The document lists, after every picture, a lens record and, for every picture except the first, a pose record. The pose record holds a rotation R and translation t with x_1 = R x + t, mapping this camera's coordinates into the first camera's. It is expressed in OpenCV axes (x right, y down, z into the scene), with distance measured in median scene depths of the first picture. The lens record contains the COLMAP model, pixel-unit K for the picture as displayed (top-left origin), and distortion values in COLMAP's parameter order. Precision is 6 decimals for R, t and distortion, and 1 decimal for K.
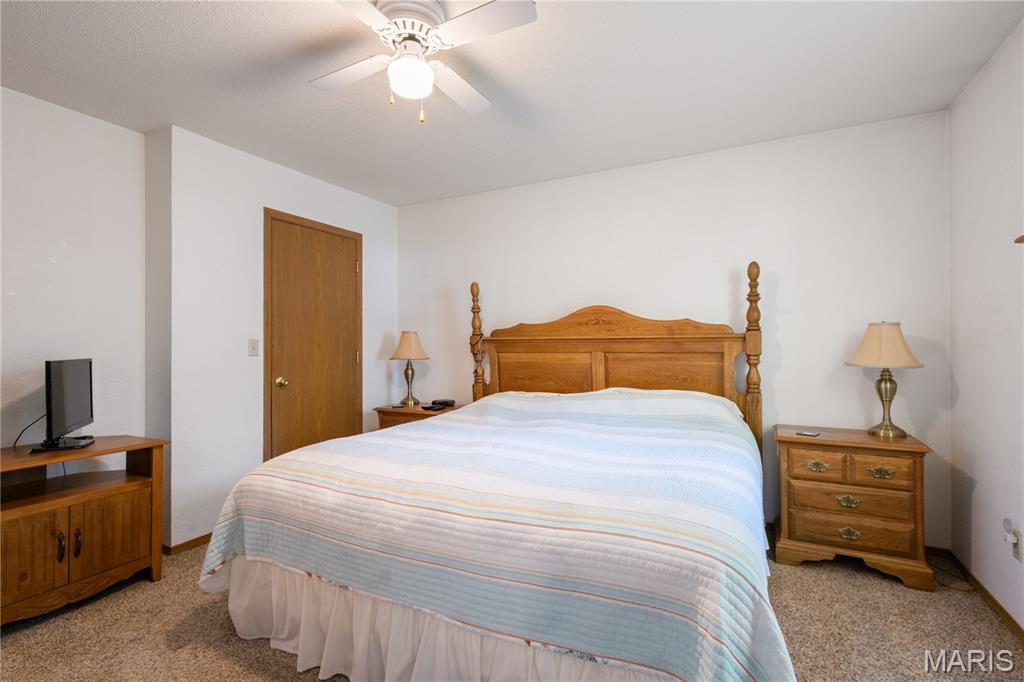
lens RADIAL K [[475.1, 0, 509.2], [0, 475.1, 338.6], [0, 0, 1]] dist [0.006326, 0.000341]
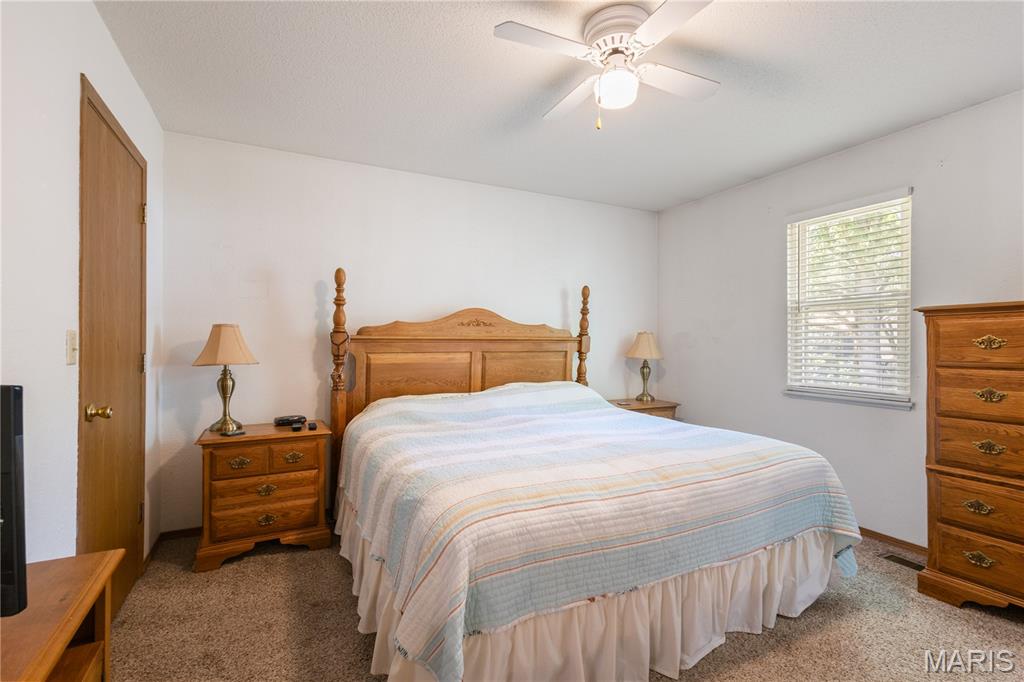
lens RADIAL K [[475.1, 0, 510.1], [0, 475.1, 345.7], [0, 0, 1]] dist [0.006326, 0.000341]
pose [[0.586983, 0.003560, 0.809592, -0.730922], [-0.013661, 0.999892, 0.005508, 0.009109], [-0.809484, -0.014293, 0.586968, 0.358785]]
